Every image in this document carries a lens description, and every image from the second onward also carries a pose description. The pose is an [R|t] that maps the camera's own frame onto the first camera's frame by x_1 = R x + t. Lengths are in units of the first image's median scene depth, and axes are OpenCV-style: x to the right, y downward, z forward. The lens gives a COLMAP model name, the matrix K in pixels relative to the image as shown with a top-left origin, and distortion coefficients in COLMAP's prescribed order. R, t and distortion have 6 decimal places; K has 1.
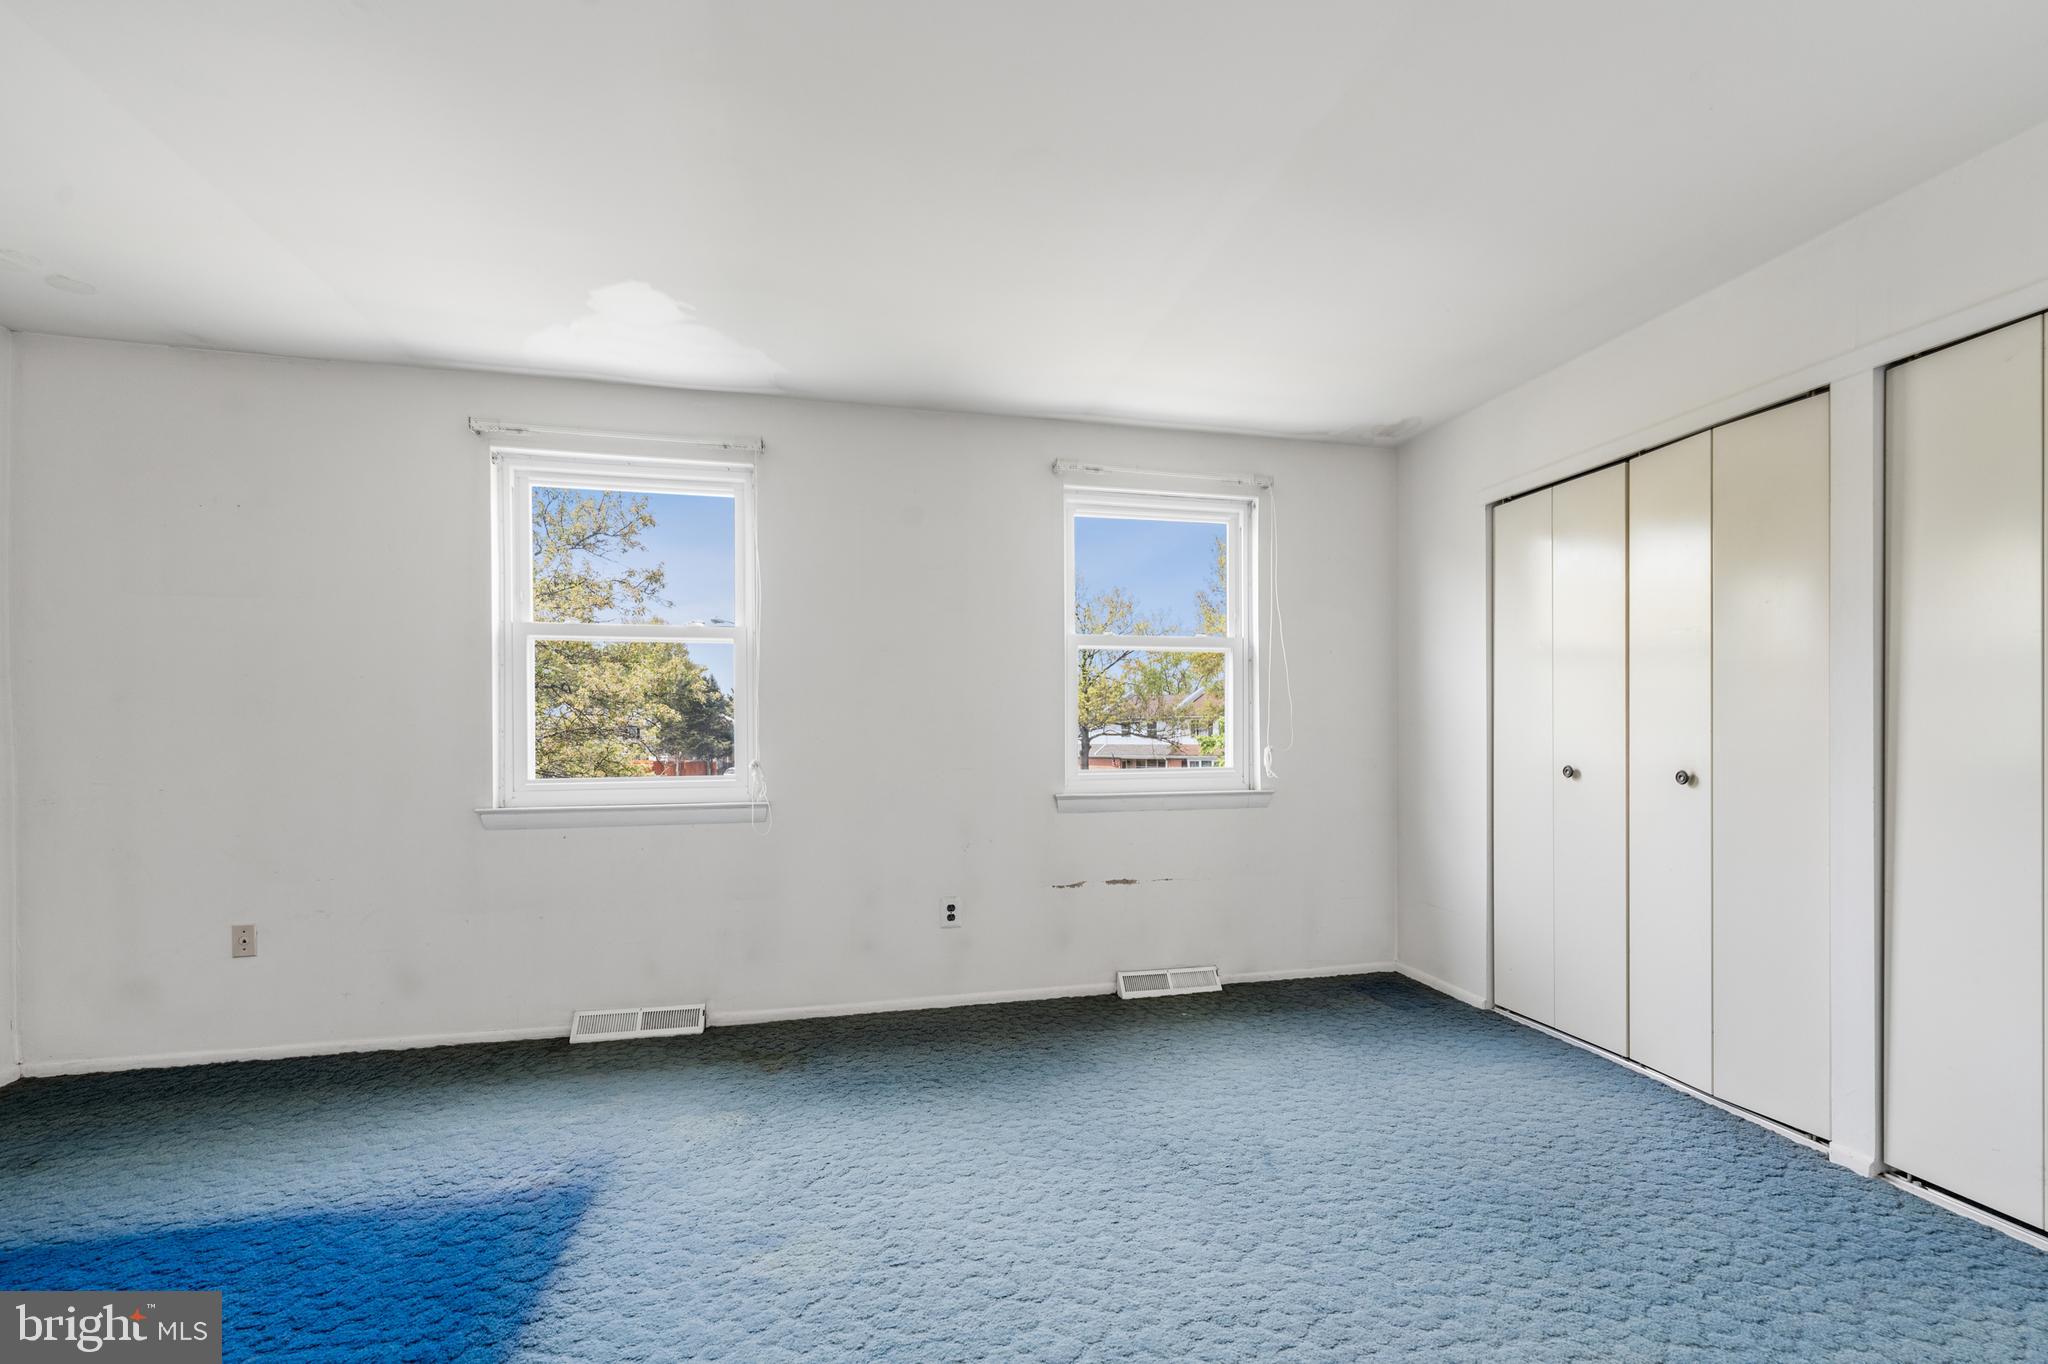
lens RADIAL K [[838.6, 0, 1038.0], [0, 838.6, 735.0], [0, 0, 1]] dist [0.000154, -0.000504]
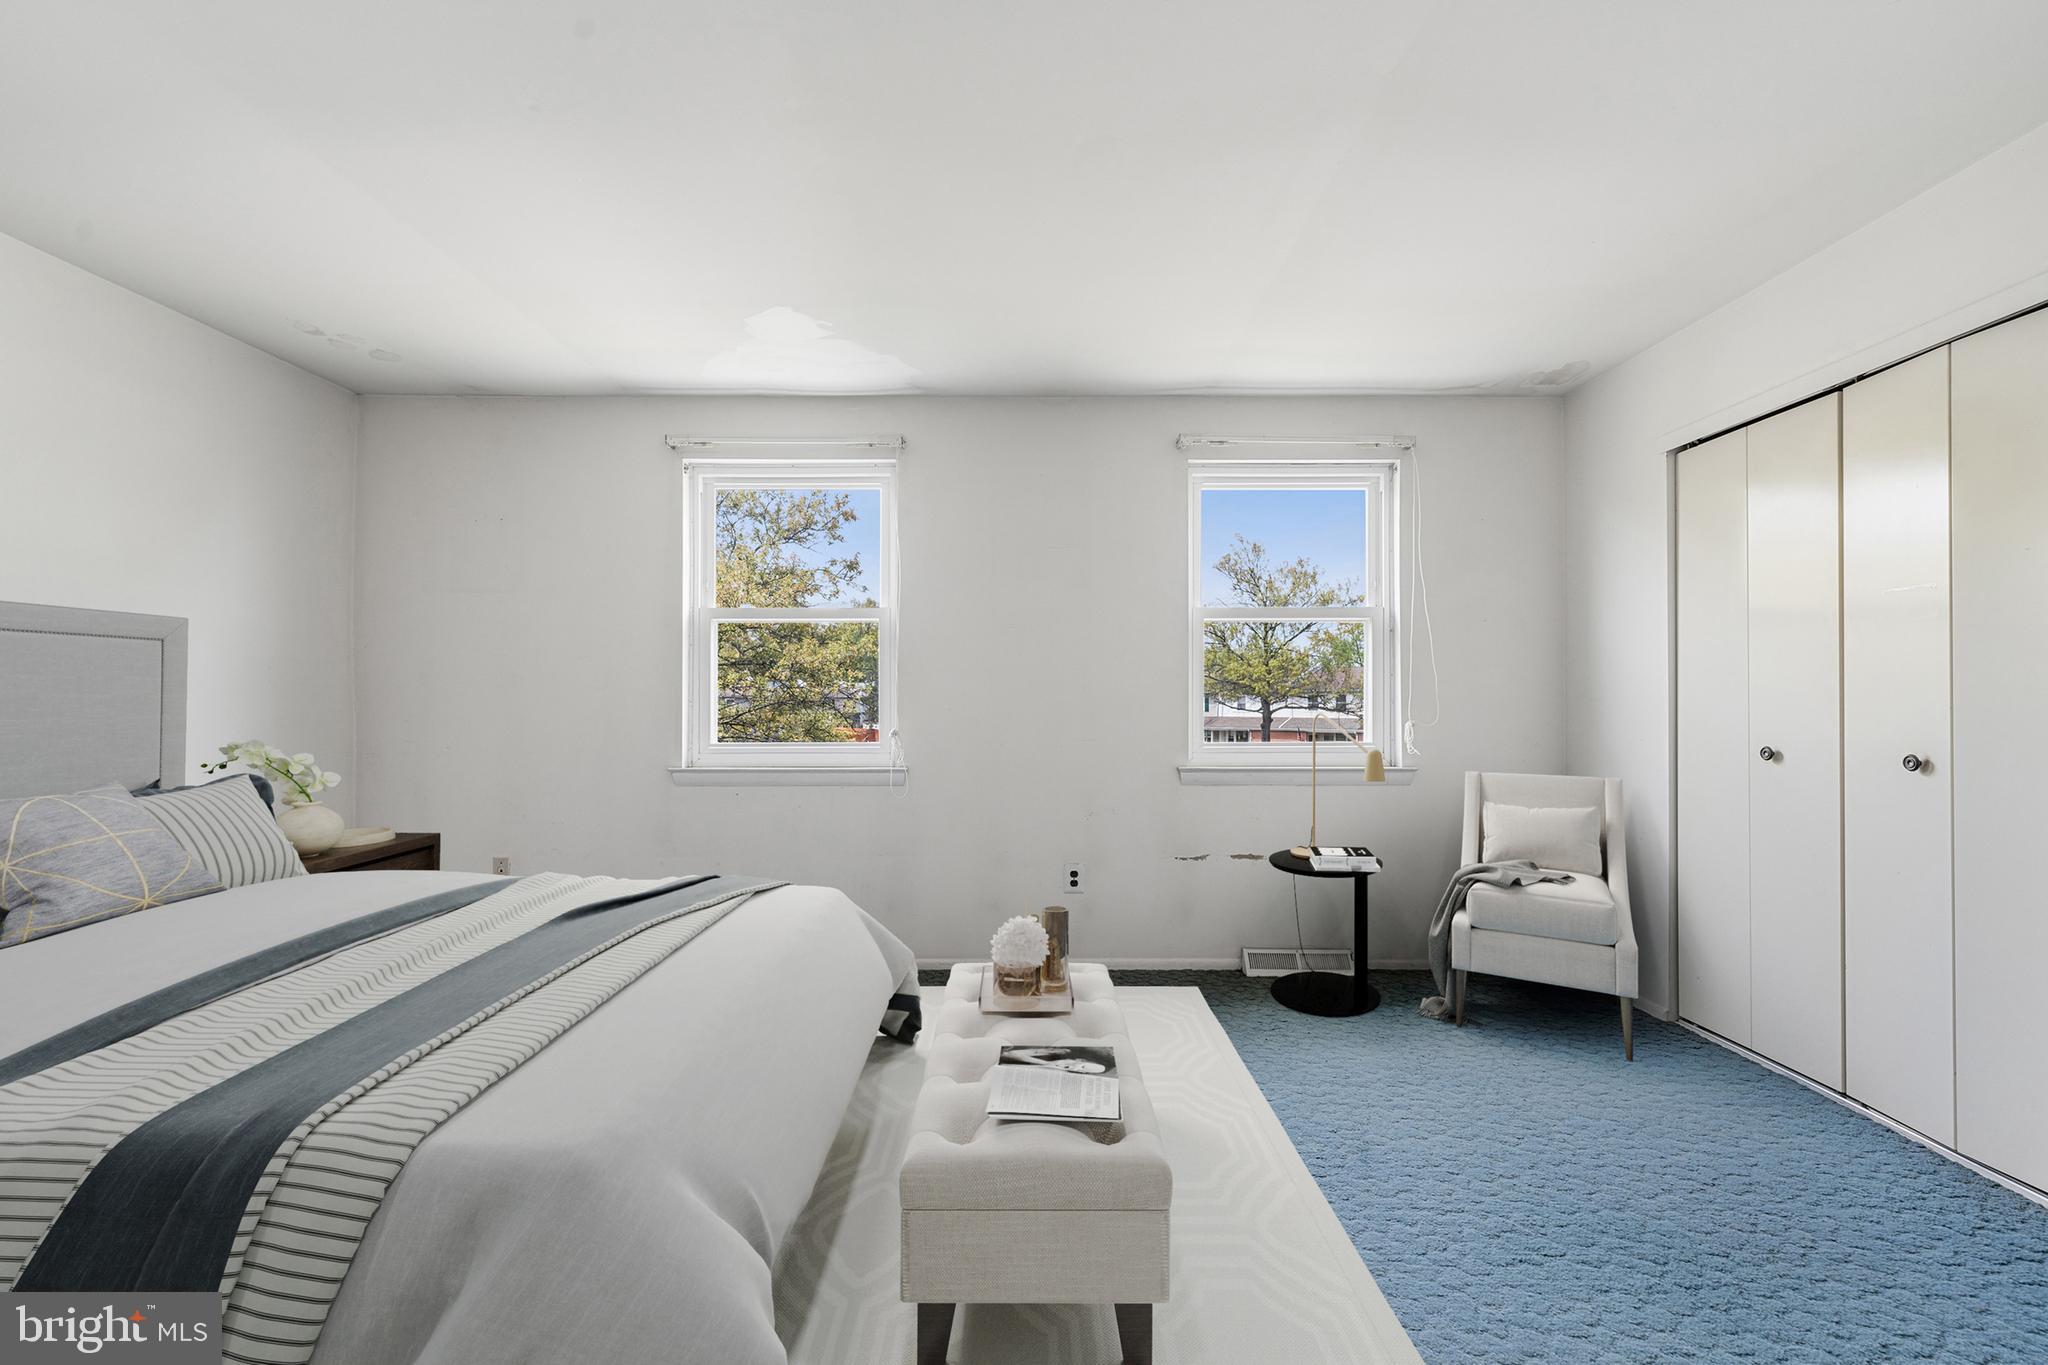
lens RADIAL K [[814.1, 0, 1031.5], [0, 814.1, 698.7], [0, 0, 1]] dist [-0.001186, 0.000826]
pose [[0.973151, 0.003103, -0.230146, 0.084875], [-0.005472, 0.999938, -0.009657, -0.000536], [0.230102, 0.010657, 0.973108, 0.007898]]
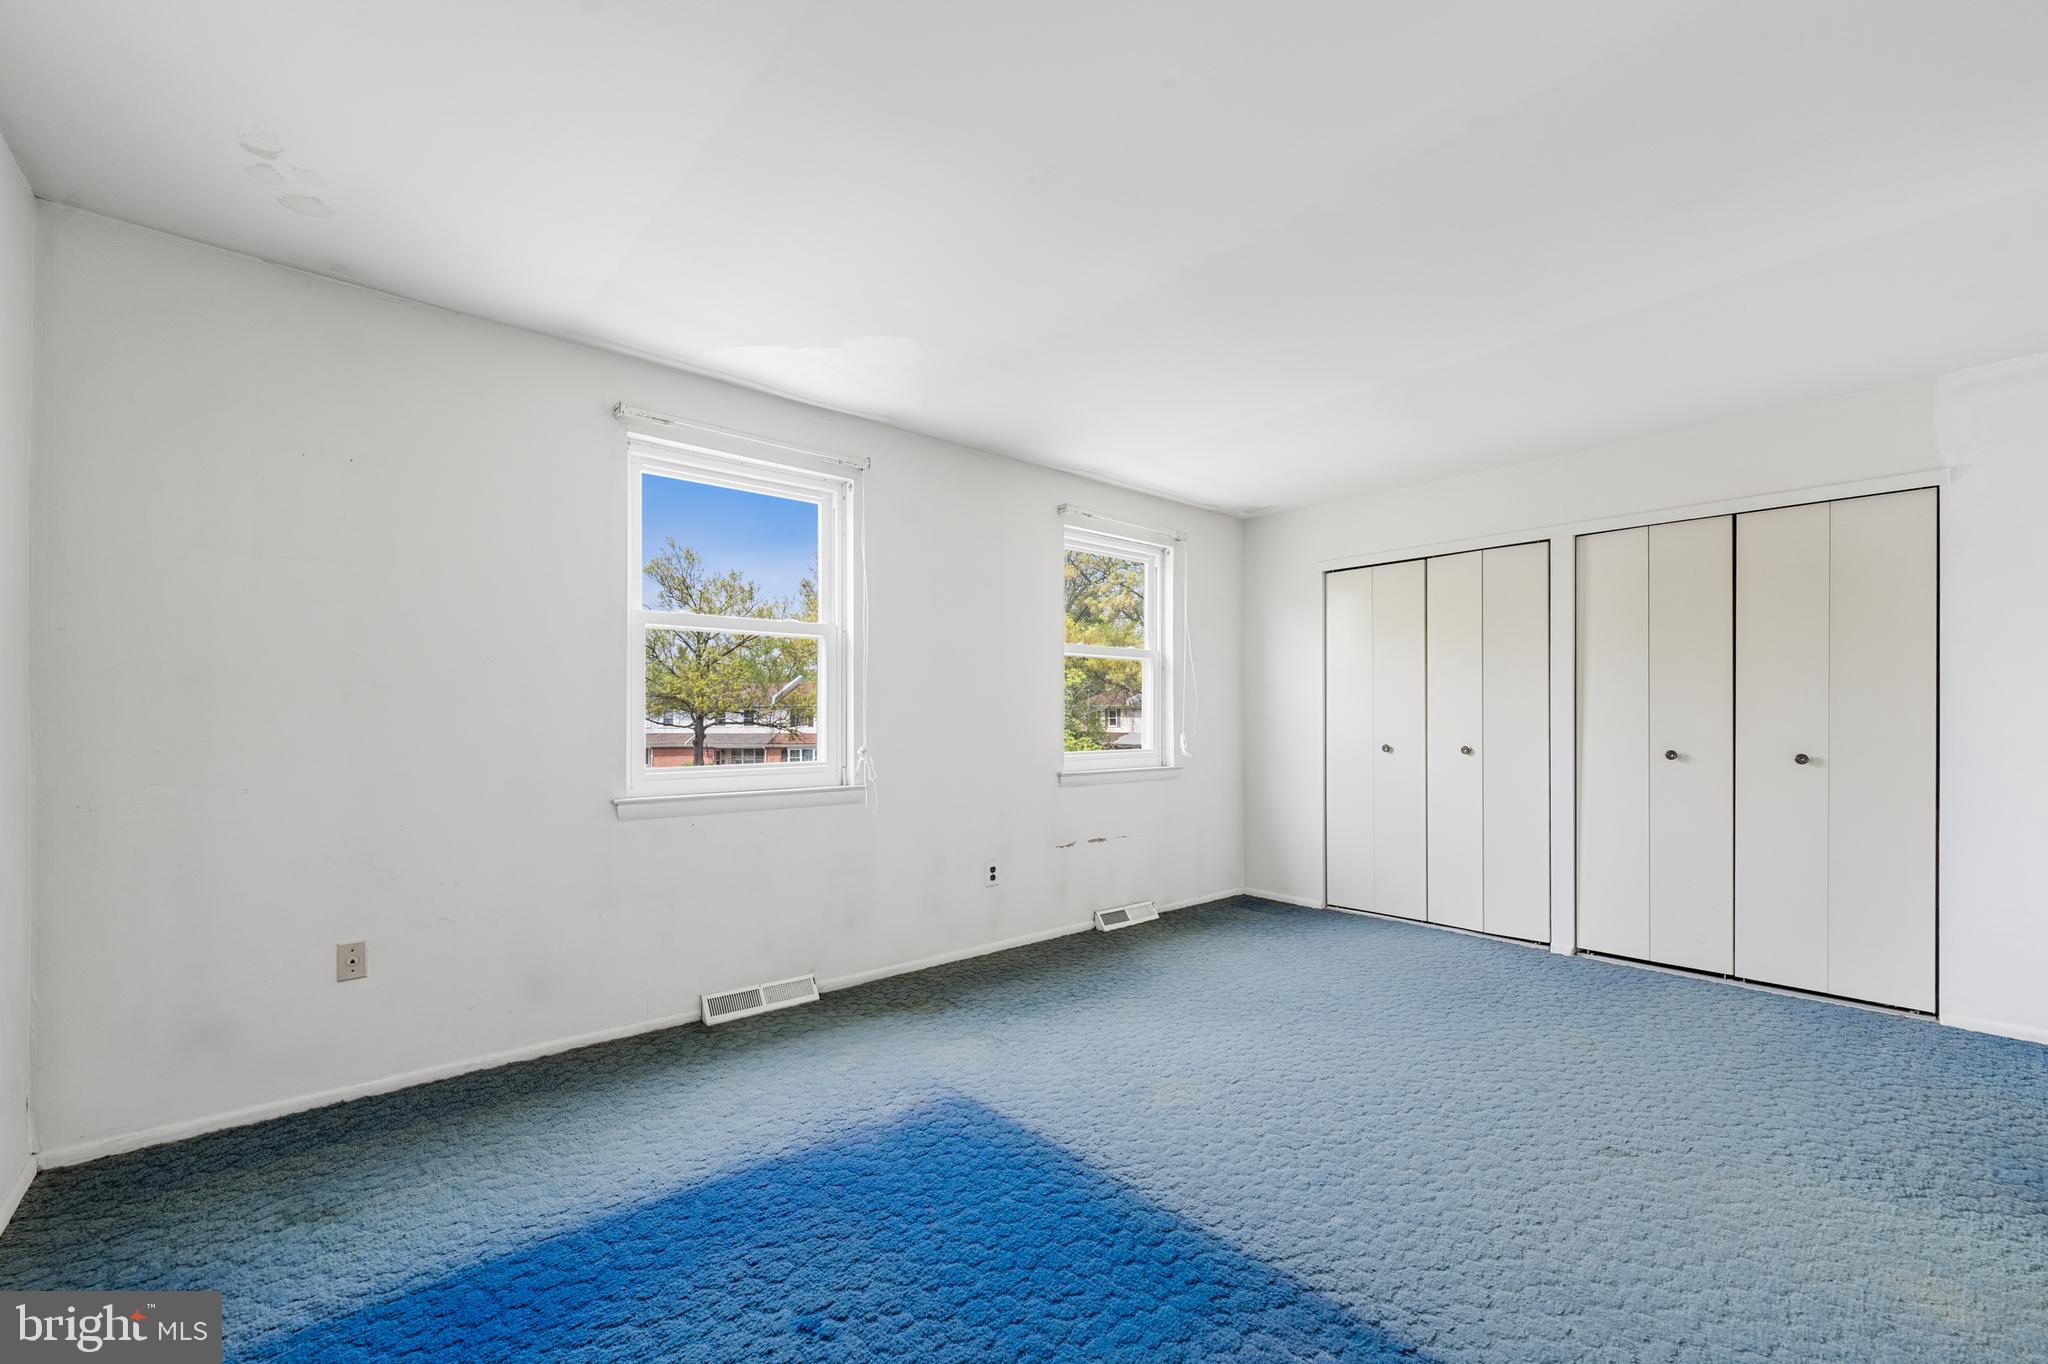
lens RADIAL K [[834.9, 0, 1017.9], [0, 834.9, 719.0], [0, 0, 1]] dist [0.000305, -0.000367]
pose [[0.888263, 0.004389, 0.459314, -0.692840], [-0.001763, 0.999980, -0.006146, -0.001017], [-0.459332, 0.004650, 0.888253, -0.081162]]
